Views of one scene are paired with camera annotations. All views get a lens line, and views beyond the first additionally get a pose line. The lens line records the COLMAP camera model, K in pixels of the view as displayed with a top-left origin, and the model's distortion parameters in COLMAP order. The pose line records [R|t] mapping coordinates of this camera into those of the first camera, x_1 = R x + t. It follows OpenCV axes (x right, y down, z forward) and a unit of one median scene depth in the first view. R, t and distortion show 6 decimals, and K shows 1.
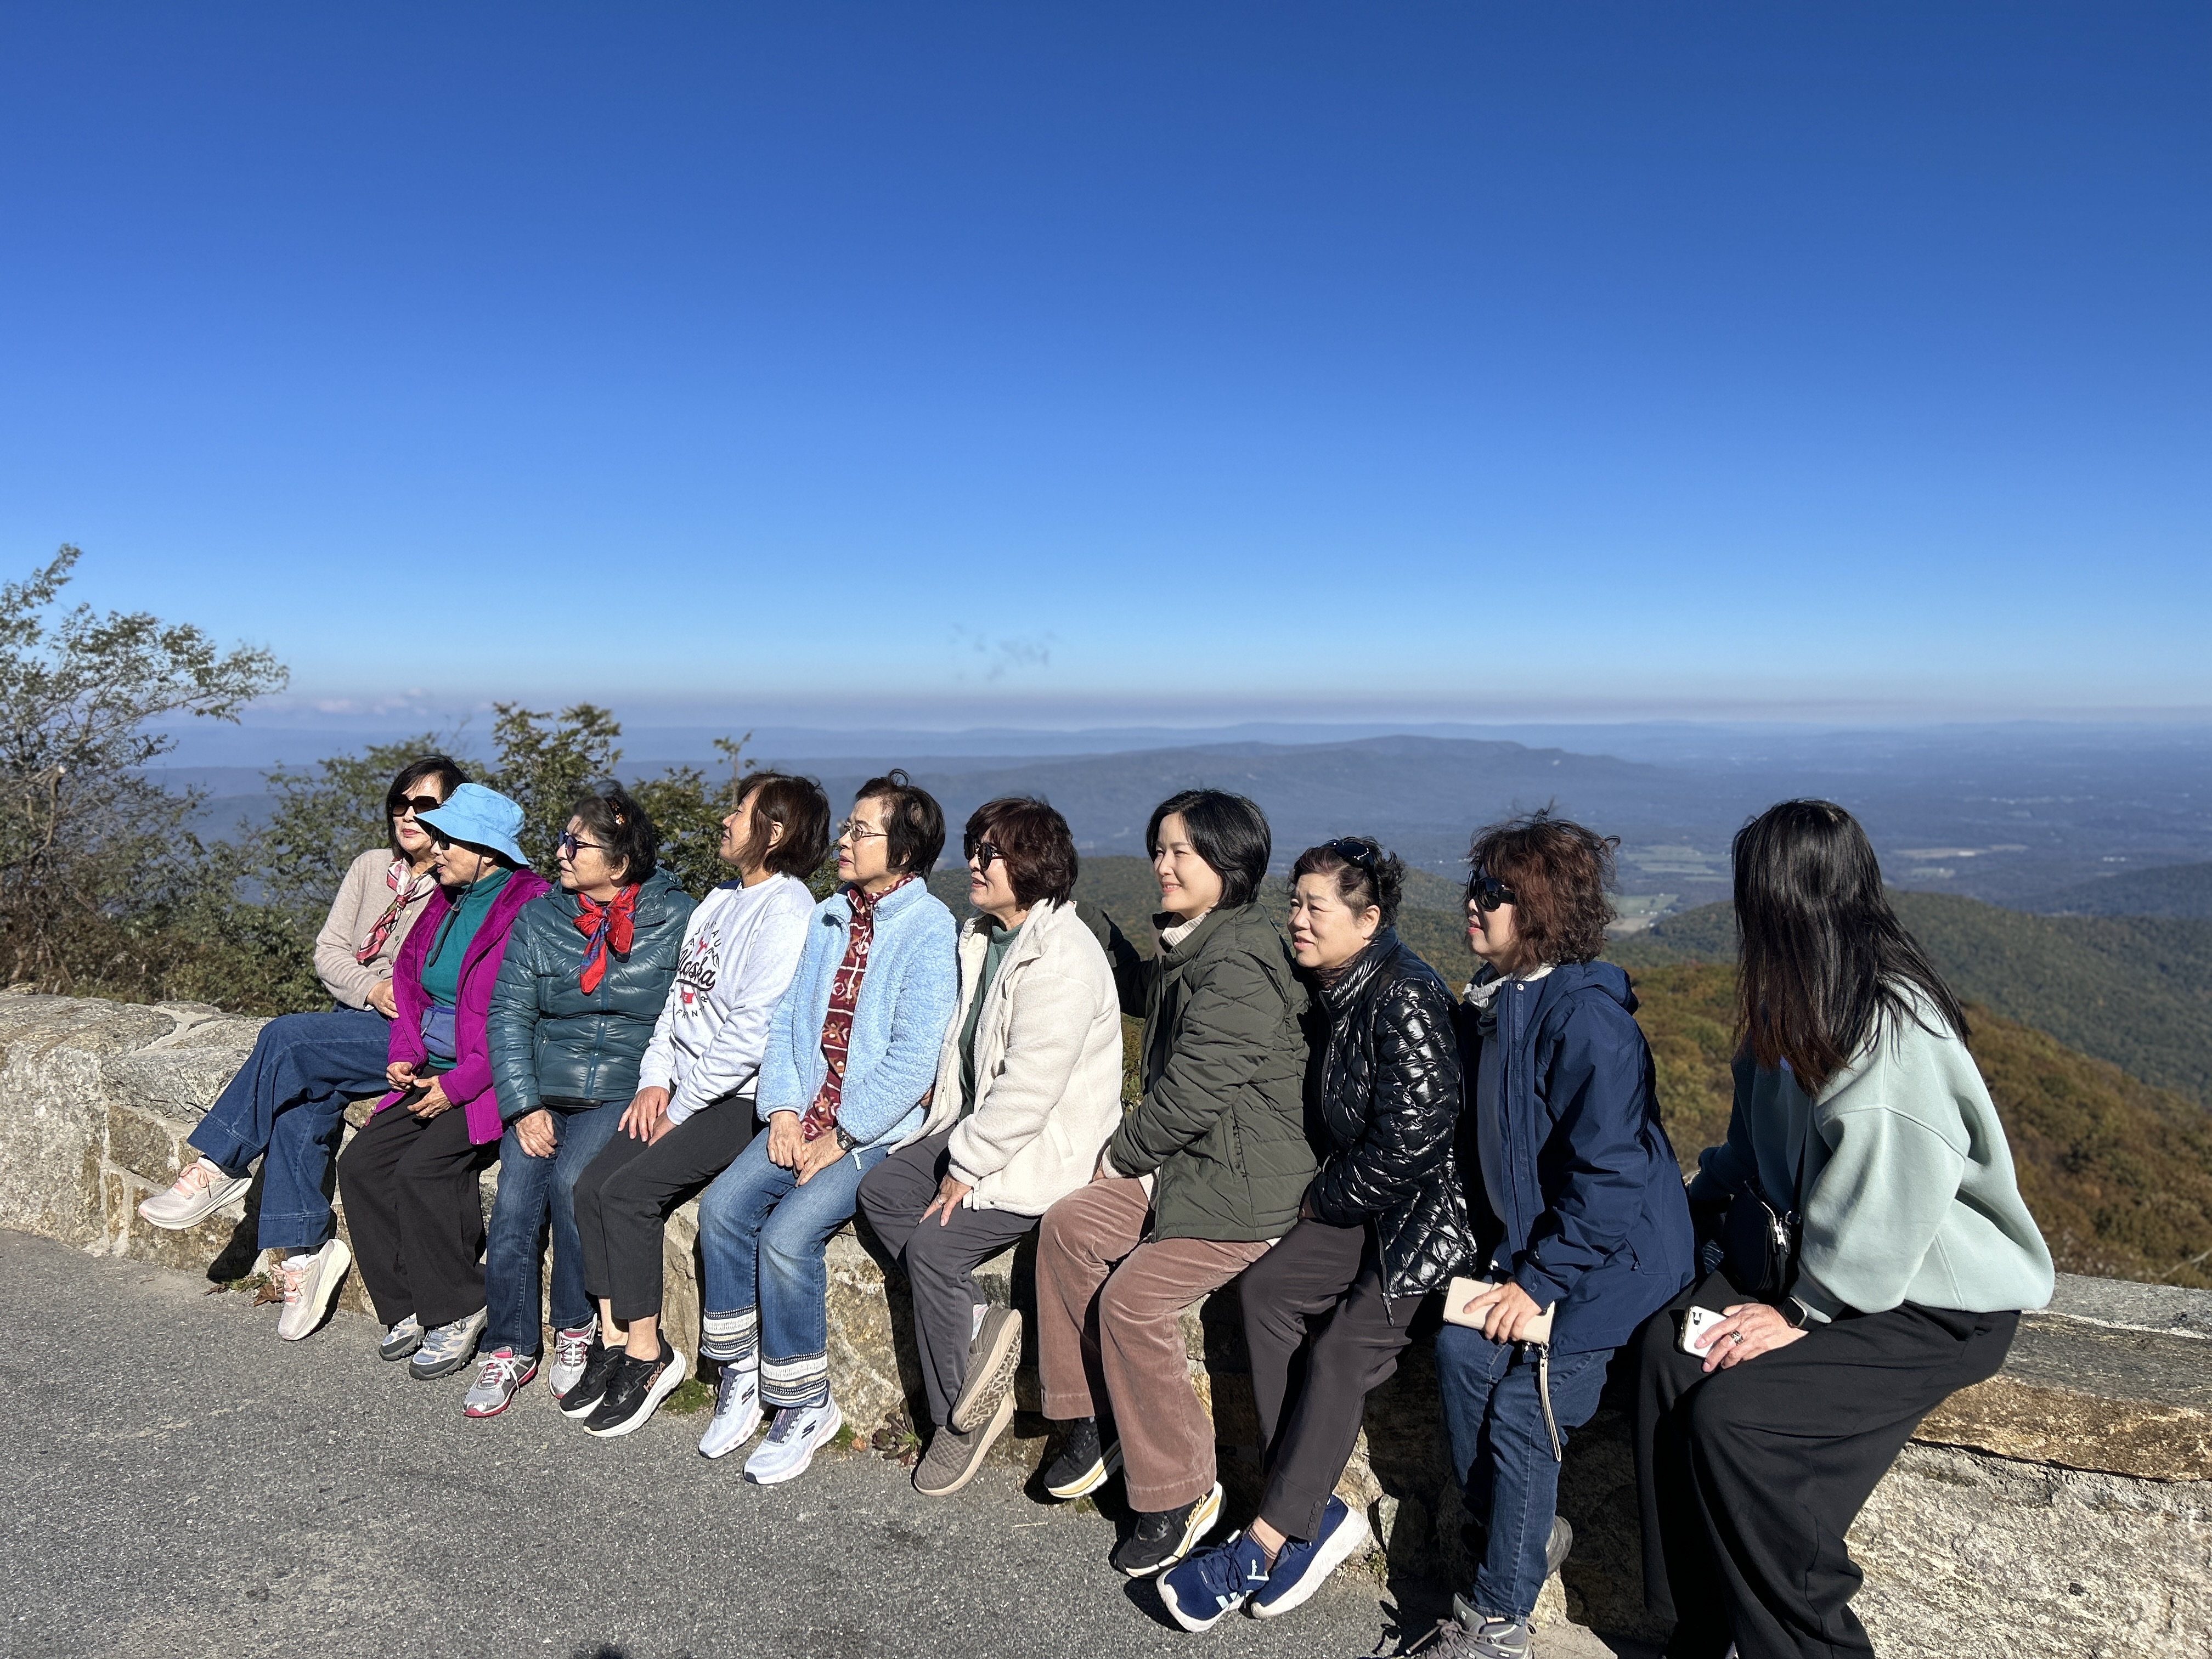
lens RADIAL K [[1651.1, 0, 1111.2], [0, 1651.1, 839.6], [0, 0, 1]] dist [0.055586, -0.060071]
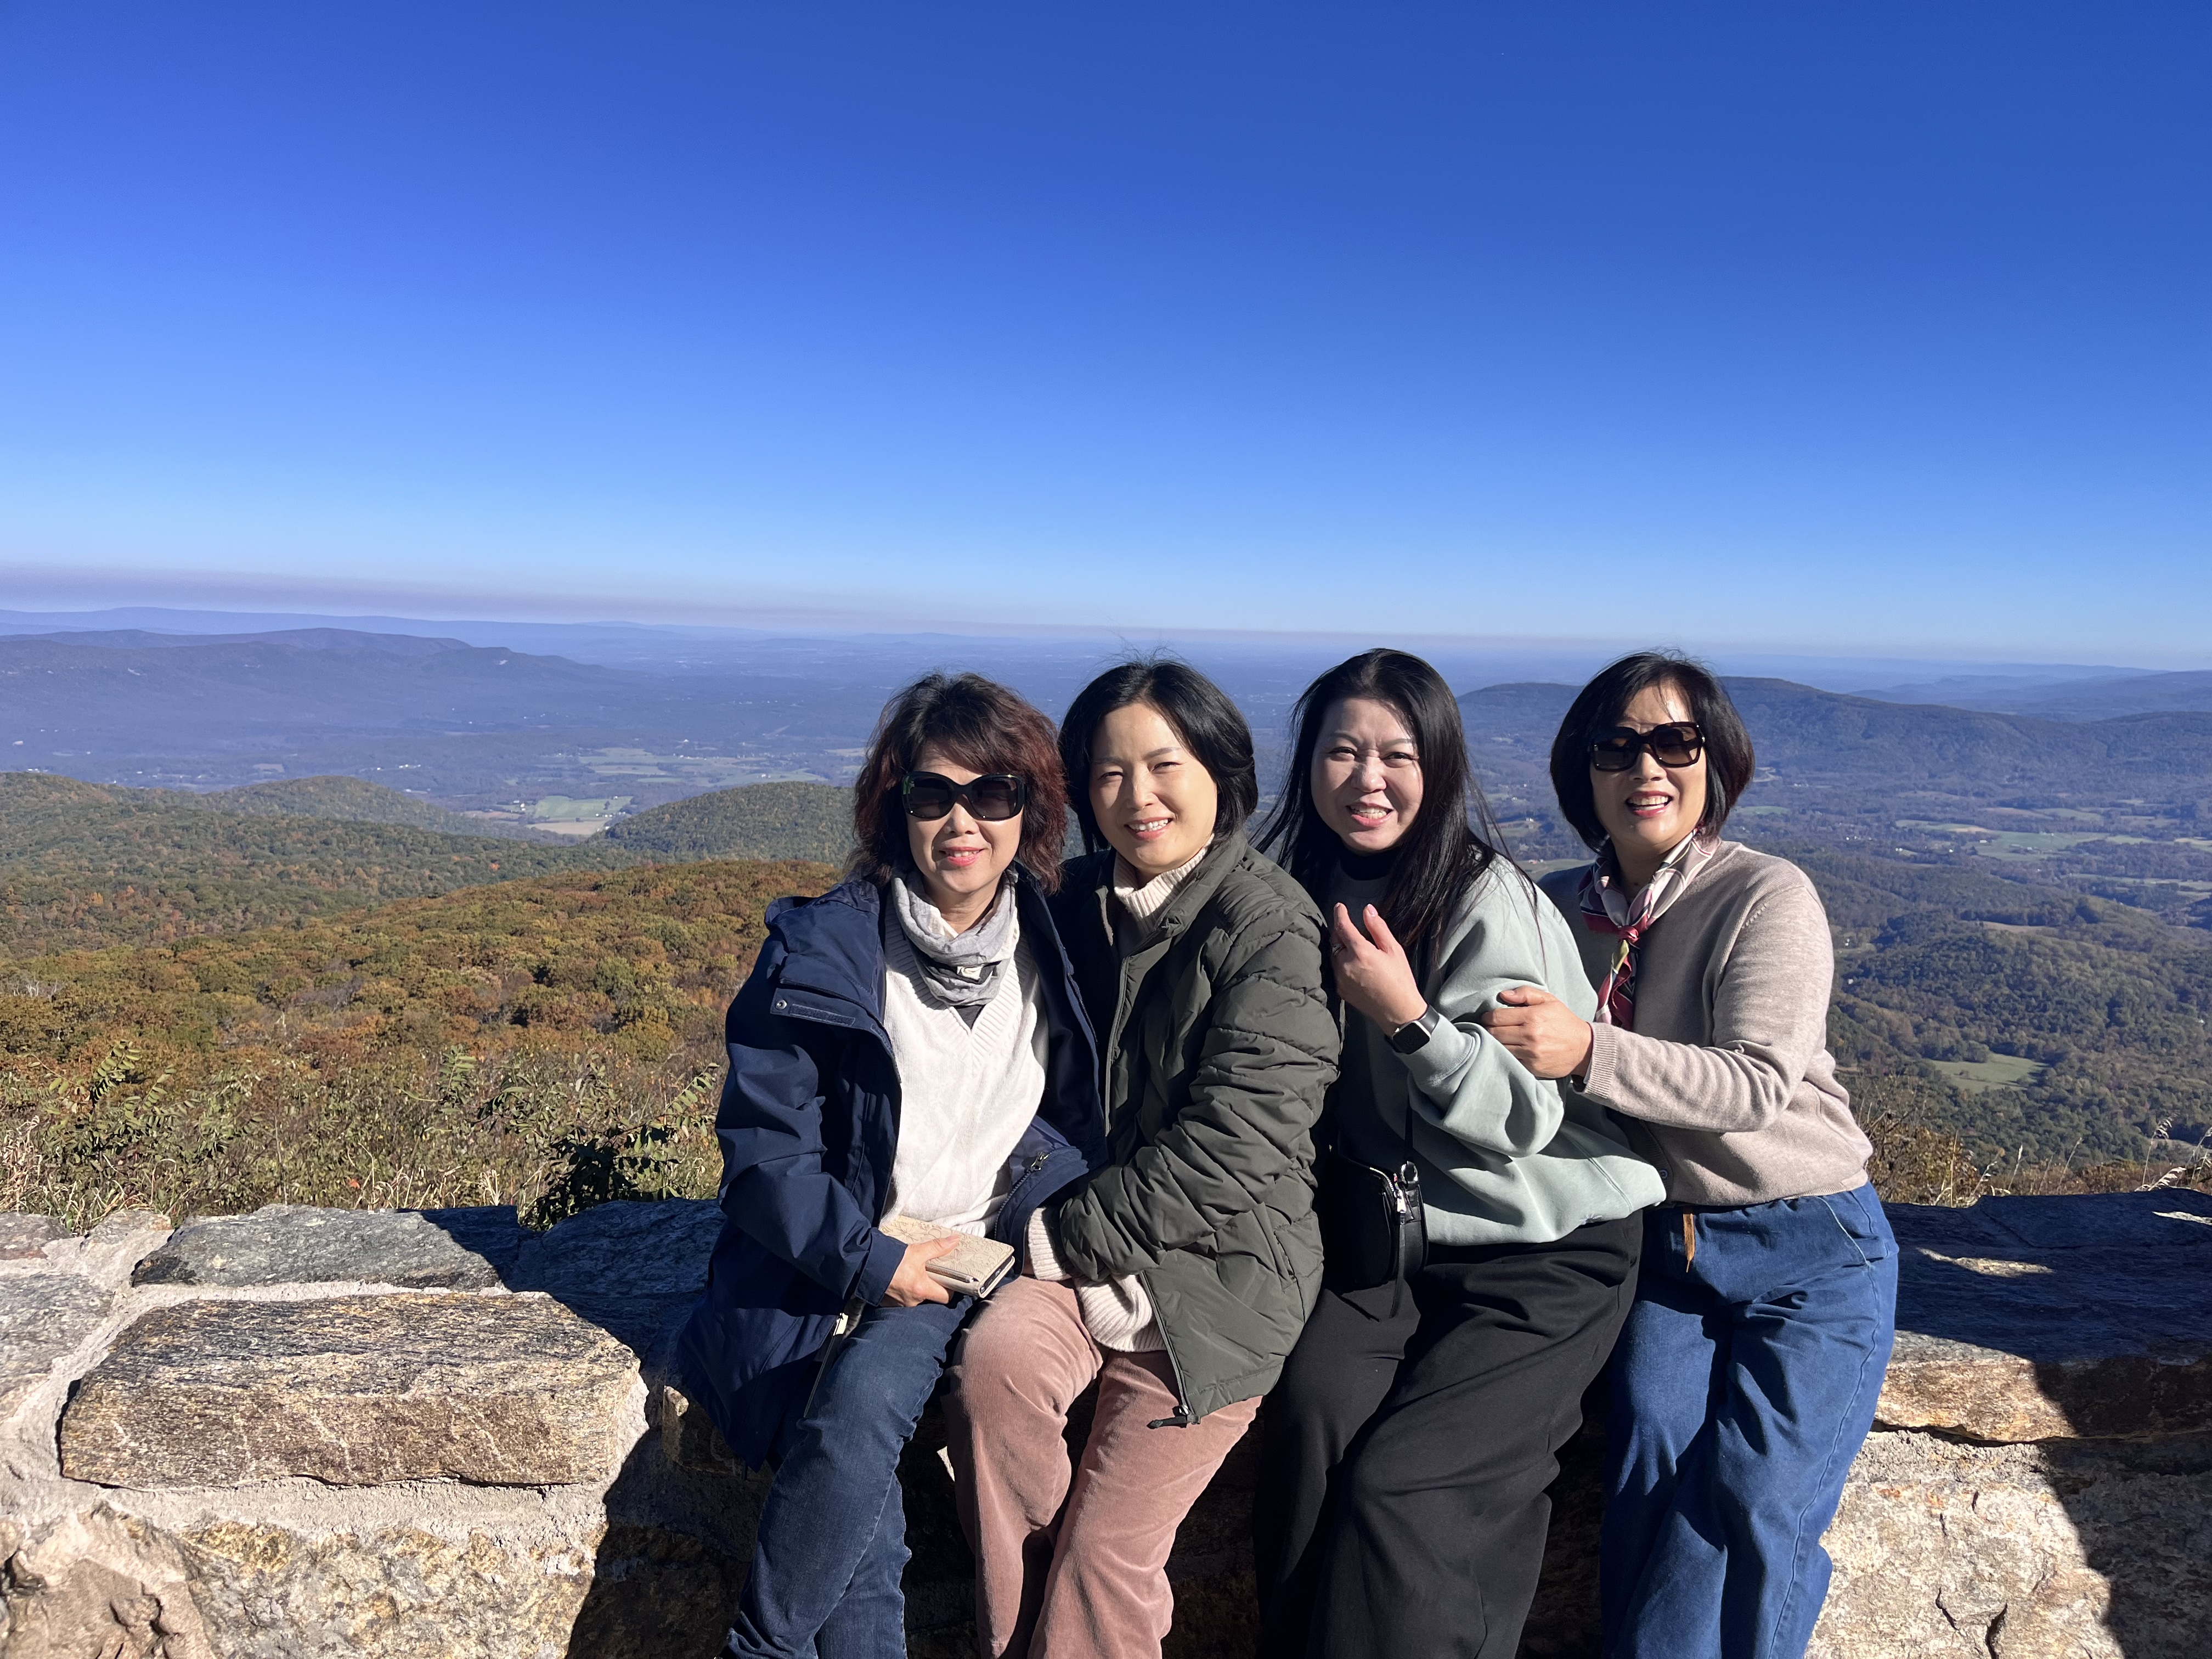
lens RADIAL K [[1664.8, 0, 1128.8], [0, 1664.8, 832.4], [0, 0, 1]] dist [0.067877, -0.096859]
pose [[0.814212, -0.043258, 0.578953, -0.210264], [0.011983, 0.998260, 0.057736, -0.001805], [-0.580443, -0.040072, 0.813314, 0.303602]]
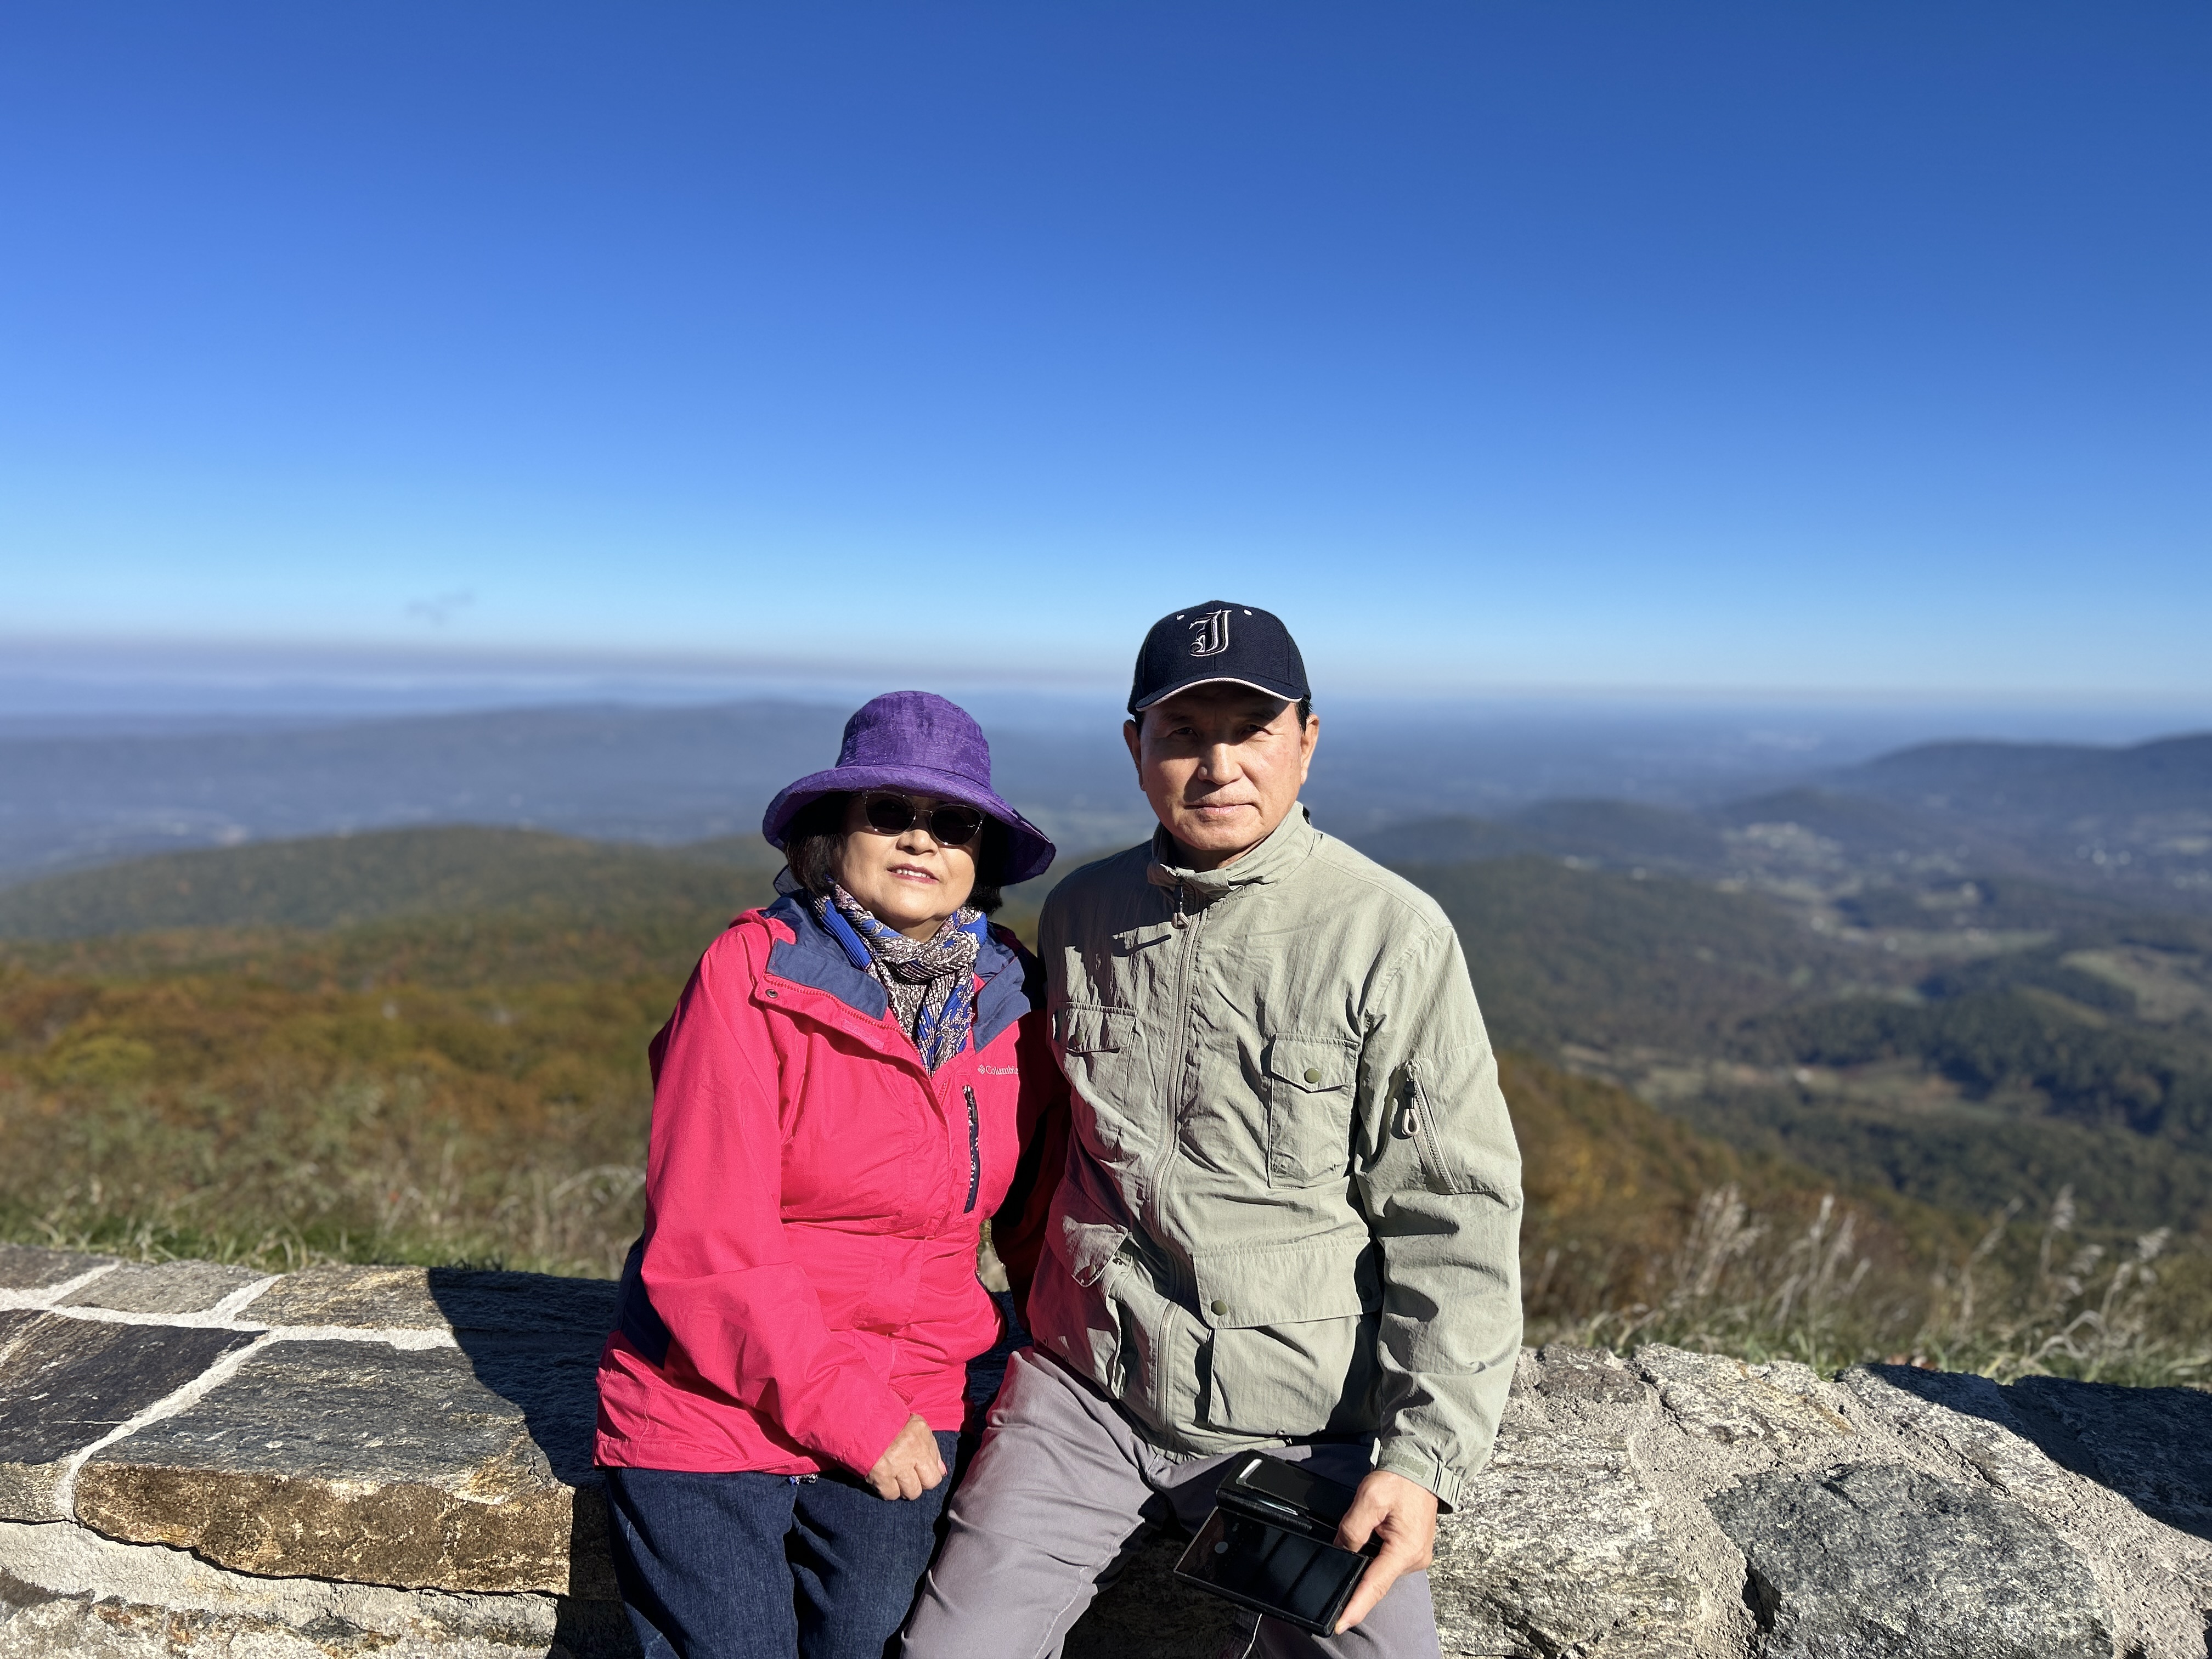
lens RADIAL K [[1651.1, 0, 1116.1], [0, 1651.1, 831.8], [0, 0, 1]] dist [0.055586, -0.060071]
pose [[0.928678, -0.015979, 0.370542, 0.233226], [0.009535, 0.999770, 0.019218, 0.019280], [-0.370764, -0.014314, 0.928617, 0.134362]]
